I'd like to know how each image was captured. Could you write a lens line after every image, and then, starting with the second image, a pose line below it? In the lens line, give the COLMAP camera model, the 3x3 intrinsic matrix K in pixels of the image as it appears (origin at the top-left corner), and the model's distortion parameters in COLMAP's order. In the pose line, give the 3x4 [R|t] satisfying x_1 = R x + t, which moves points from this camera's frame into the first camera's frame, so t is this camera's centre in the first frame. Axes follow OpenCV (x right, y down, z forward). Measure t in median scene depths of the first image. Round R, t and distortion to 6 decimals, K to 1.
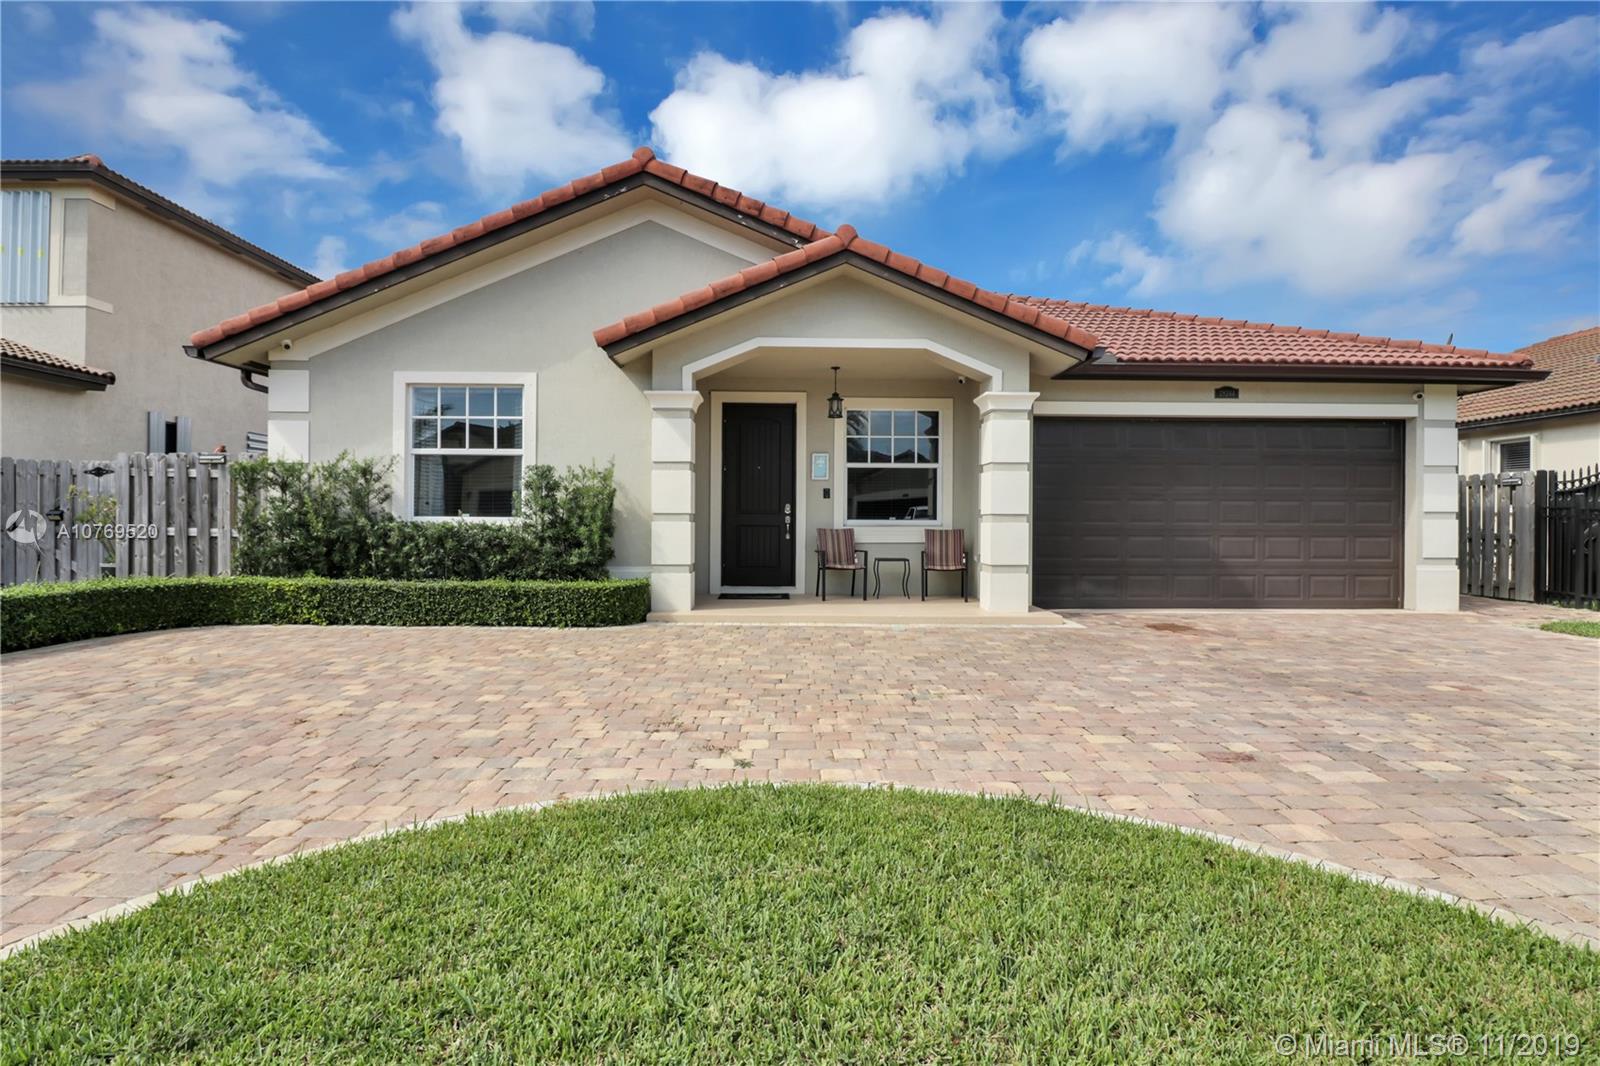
lens RADIAL K [[816.3, 0, 800.7], [0, 816.3, 516.3], [0, 0, 1]] dist [0.000810, -0.000903]
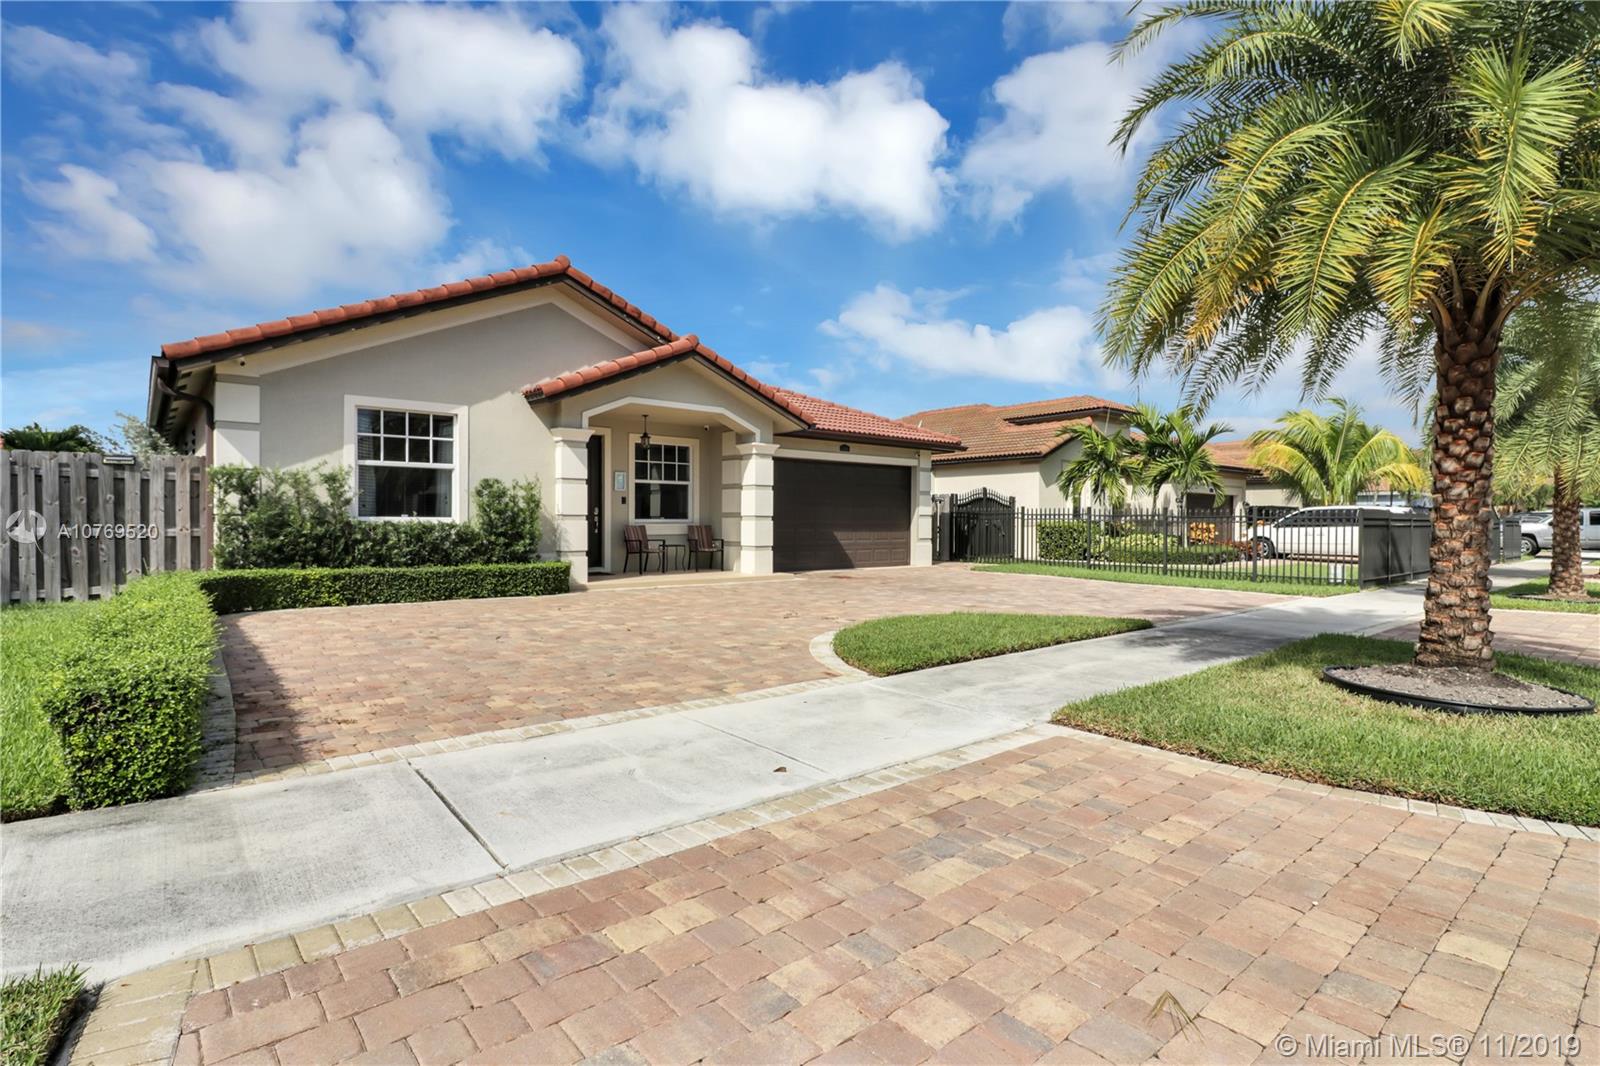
lens RADIAL K [[746.7, 0, 793.0], [0, 746.7, 516.7], [0, 0, 1]] dist [0.004288, 0.000066]
pose [[0.789568, 0.000674, 0.613663, -0.644980], [-0.003256, 0.999990, 0.003091, -0.005090], [-0.613655, -0.004439, 0.789562, -0.258339]]
